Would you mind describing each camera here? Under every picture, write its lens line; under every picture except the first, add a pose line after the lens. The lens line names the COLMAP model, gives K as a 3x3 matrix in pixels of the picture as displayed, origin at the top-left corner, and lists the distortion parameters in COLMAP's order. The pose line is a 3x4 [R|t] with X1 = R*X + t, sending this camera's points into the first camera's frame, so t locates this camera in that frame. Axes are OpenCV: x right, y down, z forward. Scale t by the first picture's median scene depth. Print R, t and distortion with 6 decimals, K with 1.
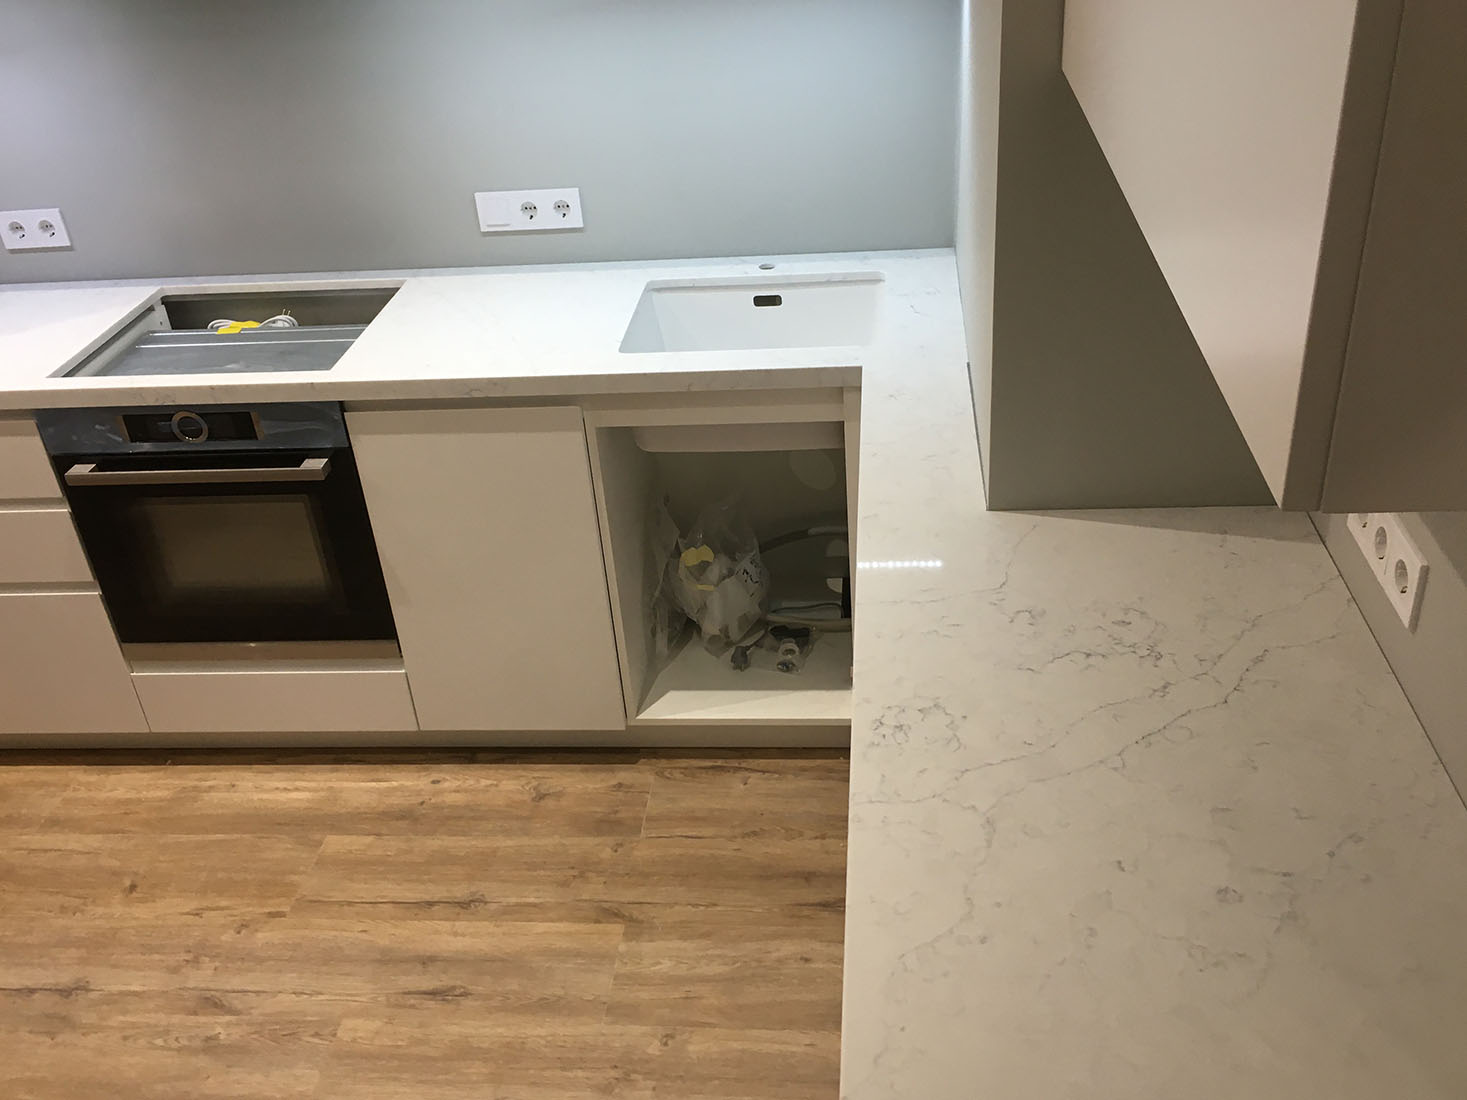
lens RADIAL K [[1383.4, 0, 733.5], [0, 1383.4, 550.0], [0, 0, 1]] dist [0.010363, -0.010809]
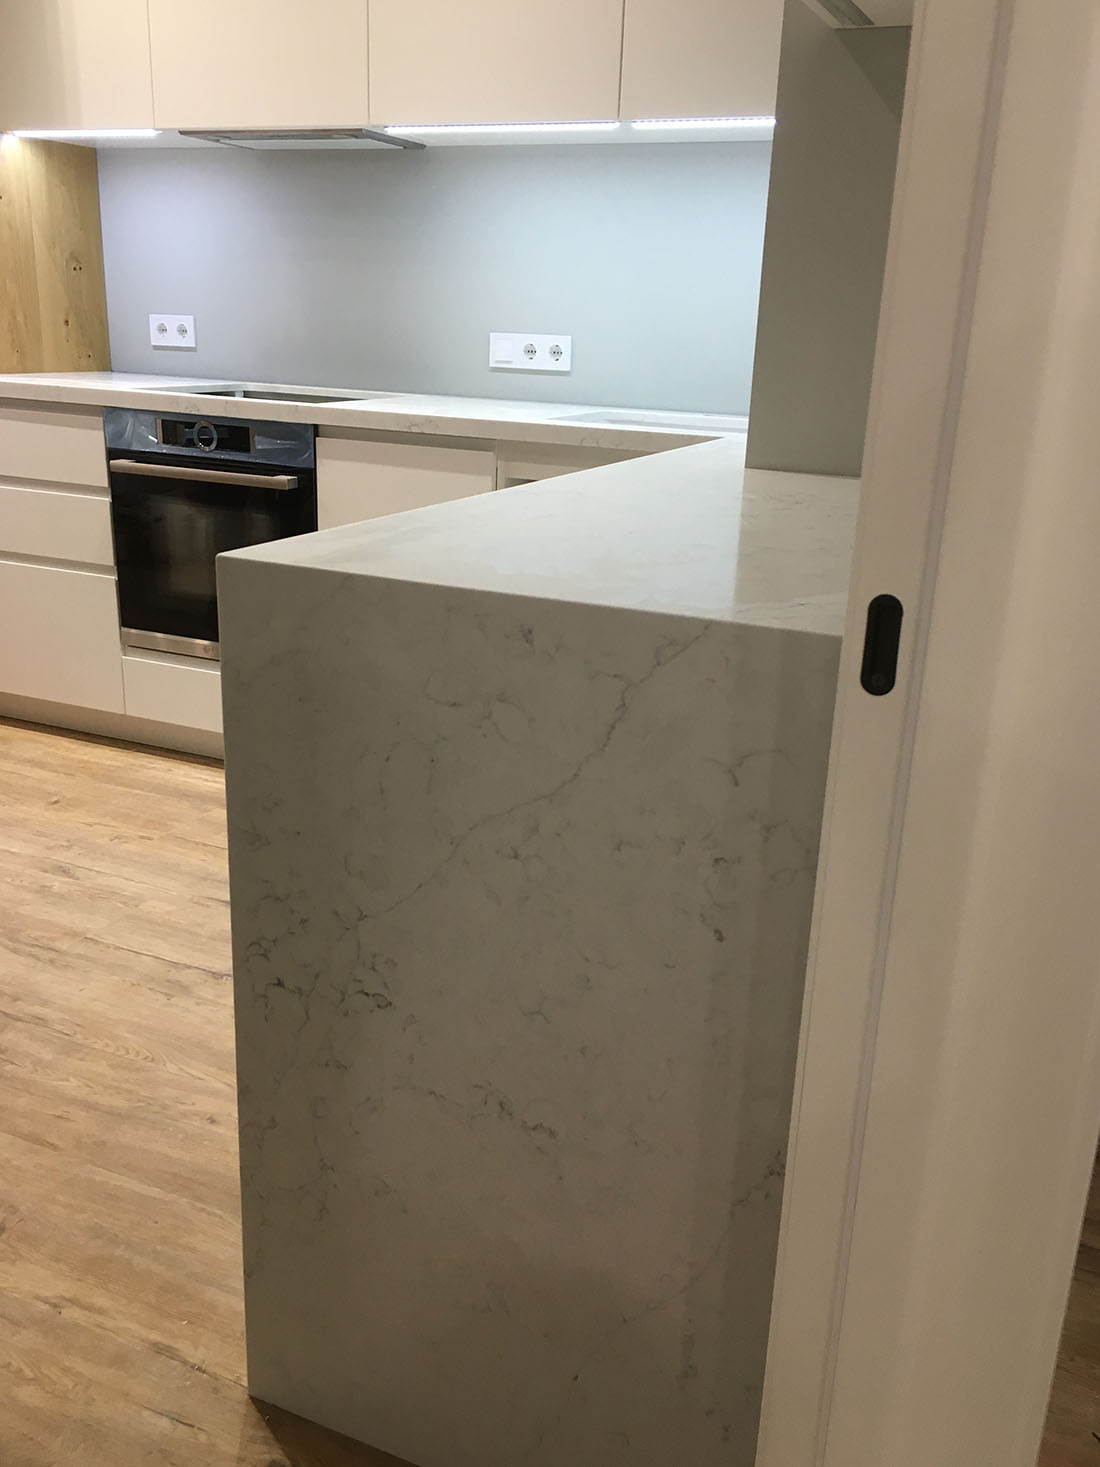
lens RADIAL K [[1309.6, 0, 550.0], [0, 1309.6, 733.5], [0, 0, 1]] dist [0.014978, 0.007040]
pose [[0.939855, 0.202048, -0.275406, 0.271269], [-0.256415, 0.950021, -0.178075, 0.290177], [0.225662, 0.237983, 0.944691, 0.022245]]
